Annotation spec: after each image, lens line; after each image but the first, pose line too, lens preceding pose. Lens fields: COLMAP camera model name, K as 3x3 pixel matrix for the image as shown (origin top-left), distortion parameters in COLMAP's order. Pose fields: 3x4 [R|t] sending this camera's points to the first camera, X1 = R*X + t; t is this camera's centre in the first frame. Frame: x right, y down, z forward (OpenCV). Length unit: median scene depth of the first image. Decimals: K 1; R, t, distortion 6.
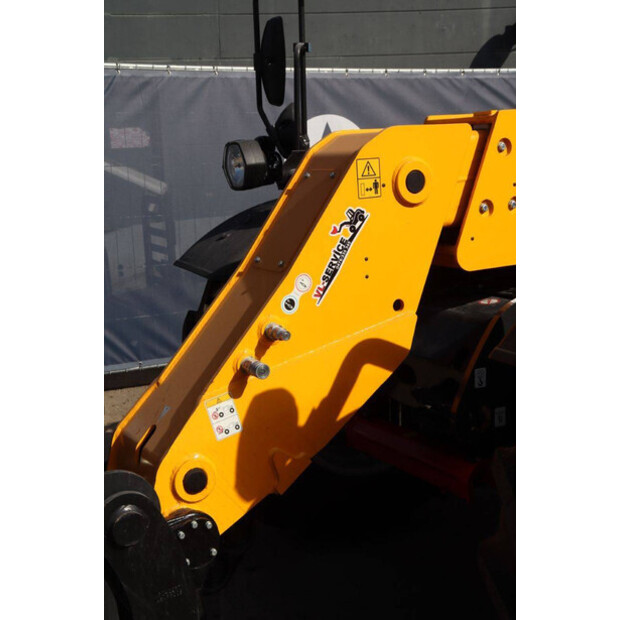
lens RADIAL K [[940.1, 0, 310.0], [0, 940.1, 310.0], [0, 0, 1]] dist [0.107213, 0.001157]
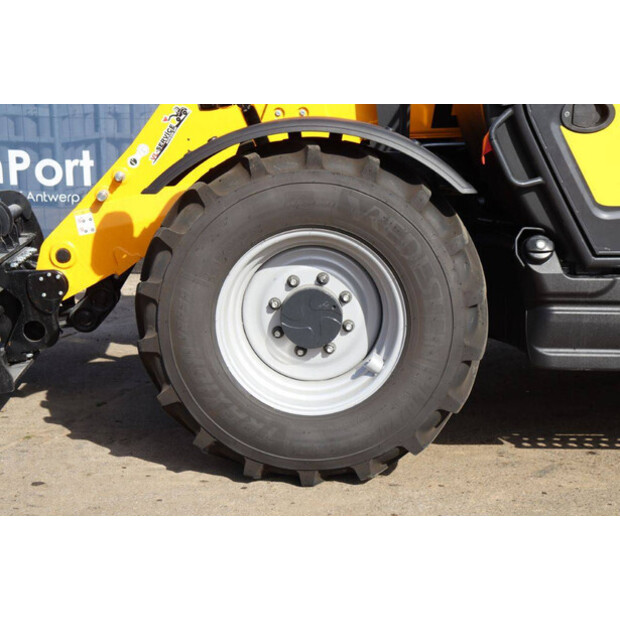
lens RADIAL K [[1274.8, 0, 321.4], [0, 1274.8, 310.7], [0, 0, 1]] dist [0.337356, 0.207393]
pose [[0.899850, 0.115724, -0.420569, 1.236146], [-0.106609, 0.993273, 0.045209, 0.113894], [0.422972, 0.004155, 0.906133, -0.902207]]
